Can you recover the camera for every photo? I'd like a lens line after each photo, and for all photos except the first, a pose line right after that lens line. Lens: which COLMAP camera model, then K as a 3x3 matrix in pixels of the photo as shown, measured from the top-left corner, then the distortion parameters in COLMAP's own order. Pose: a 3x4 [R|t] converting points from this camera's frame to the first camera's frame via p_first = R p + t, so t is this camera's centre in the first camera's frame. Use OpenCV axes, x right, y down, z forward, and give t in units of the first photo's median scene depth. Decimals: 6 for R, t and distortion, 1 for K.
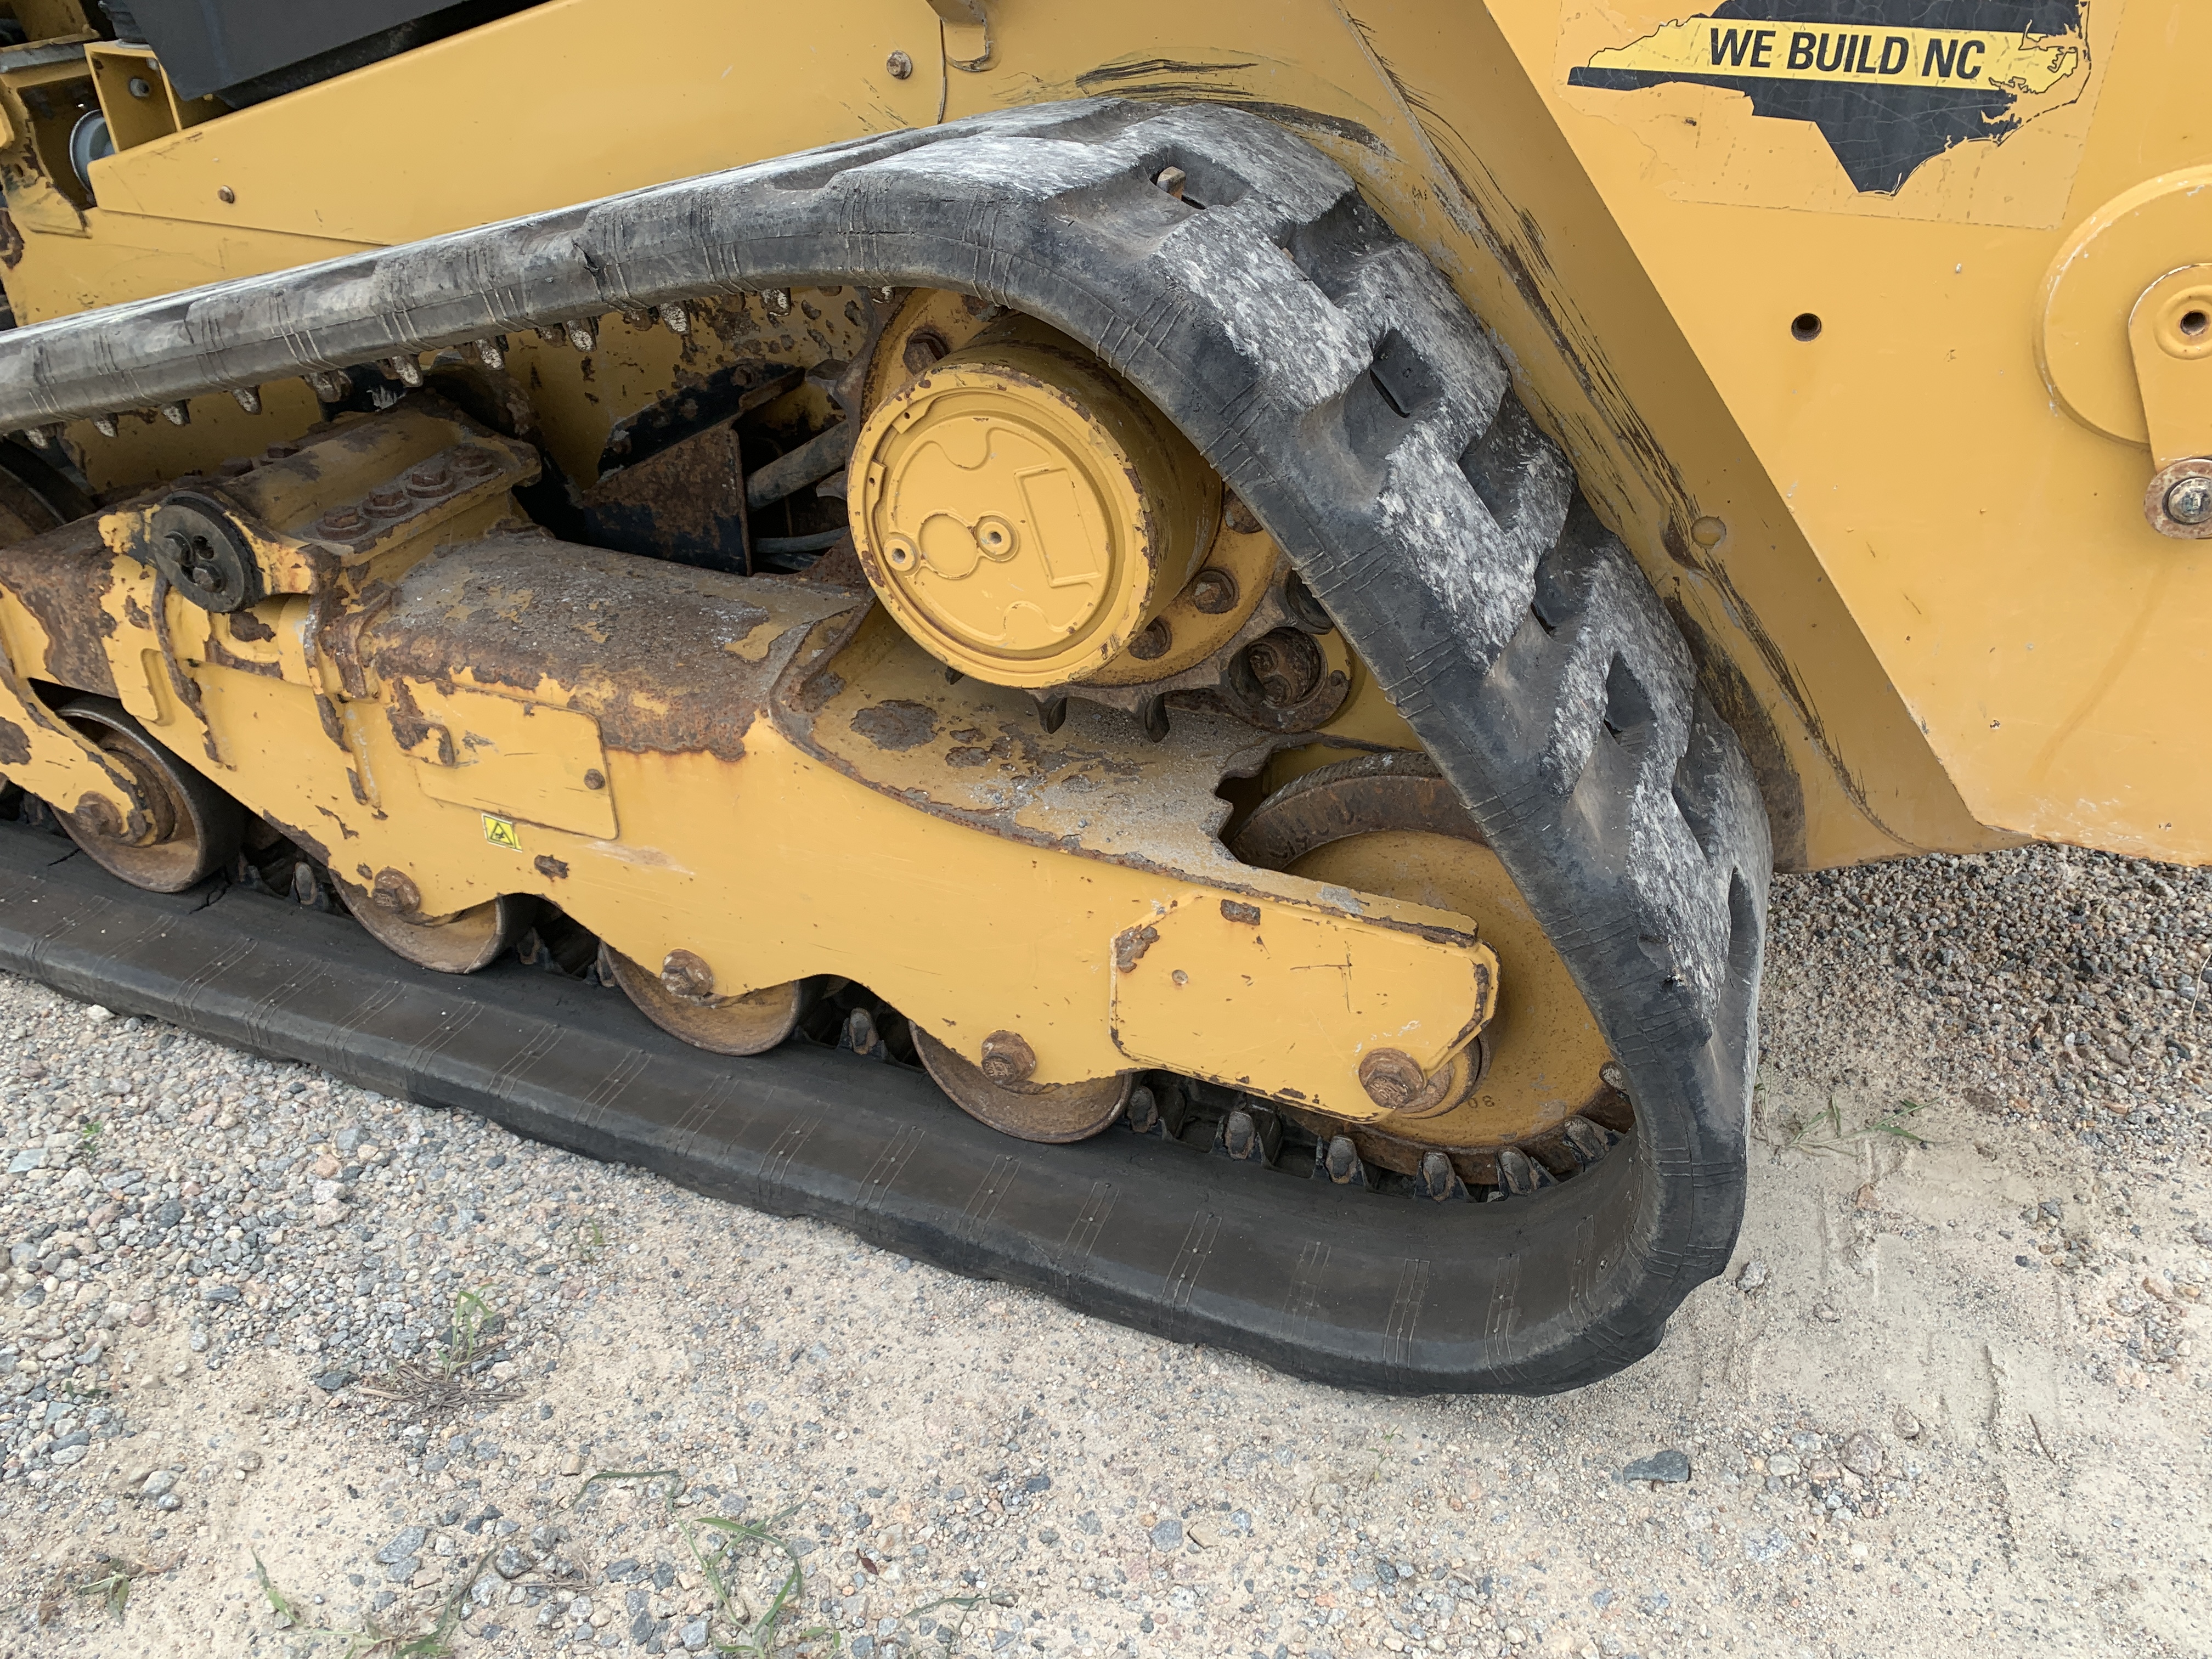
lens RADIAL K [[1681.4, 0, 1074.9], [0, 1681.4, 786.6], [0, 0, 1]] dist [-0.000420, 0.002685]
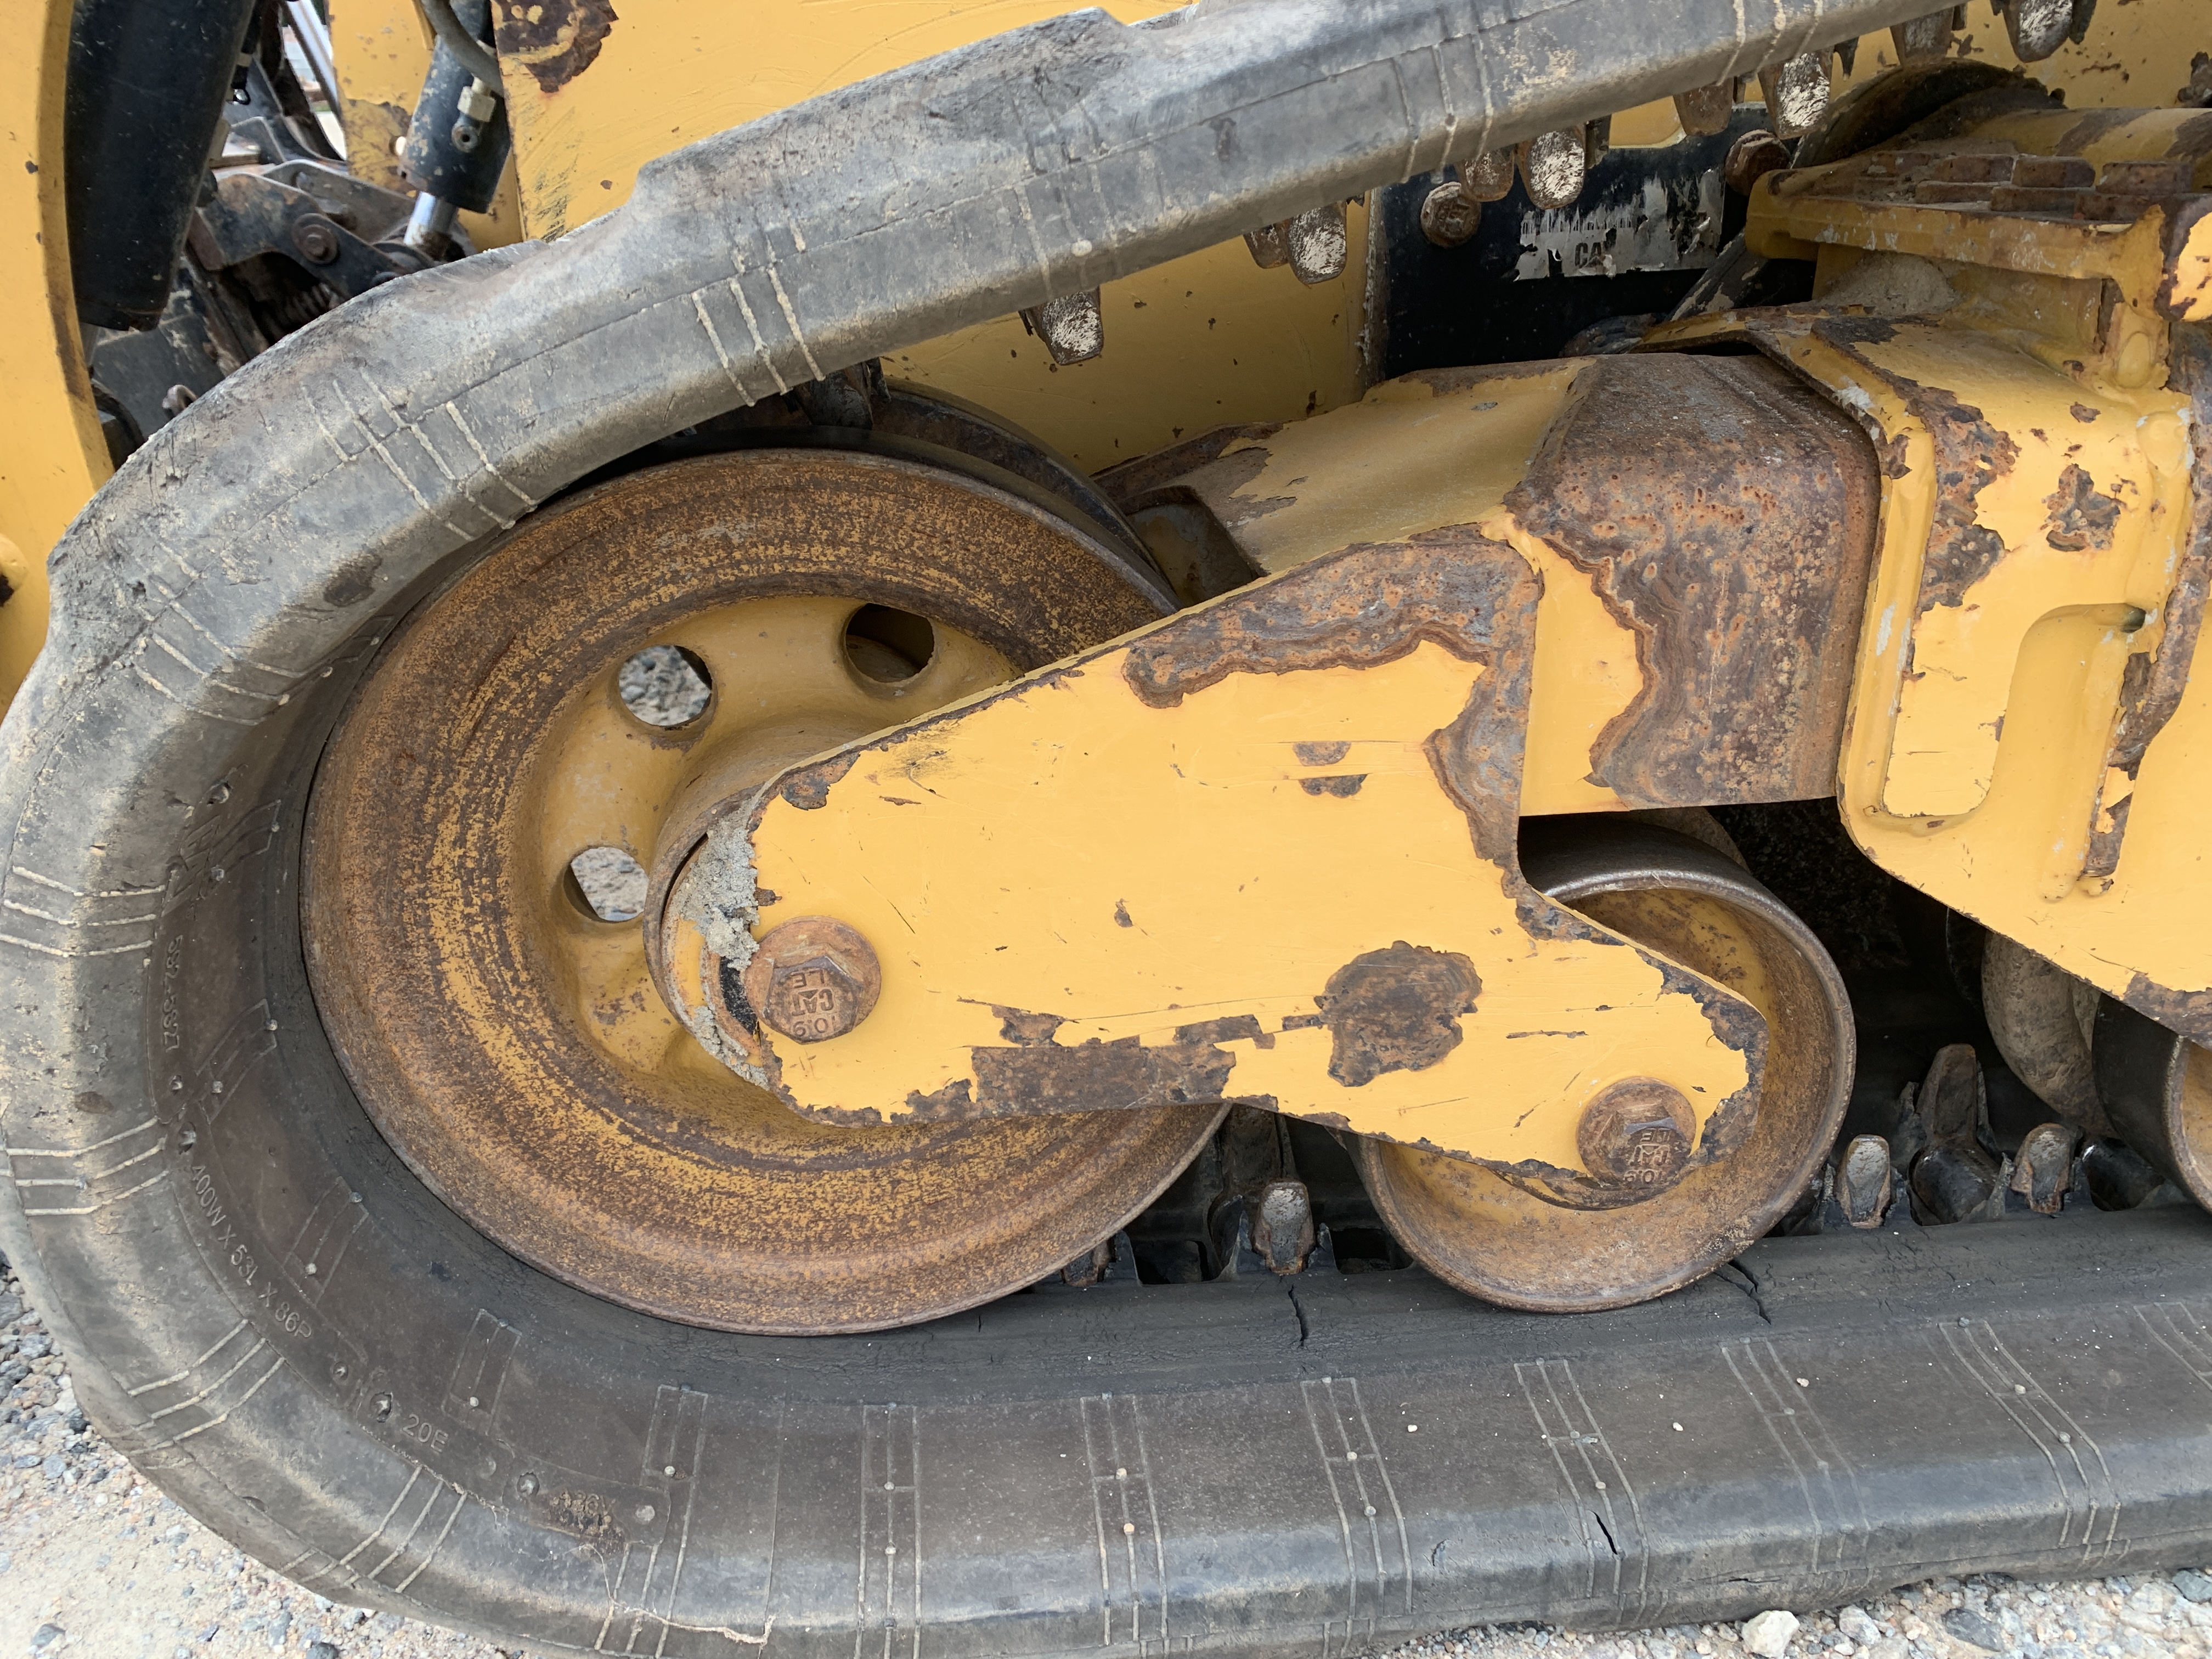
lens RADIAL K [[1681.4, 0, 1074.9], [0, 1681.4, 786.6], [0, 0, 1]] dist [-0.000420, 0.002685]
pose [[0.883050, -0.208581, 0.420376, -0.897318], [0.270271, 0.958357, -0.092221, -0.065087], [-0.383635, 0.195051, 0.902651, 0.709664]]
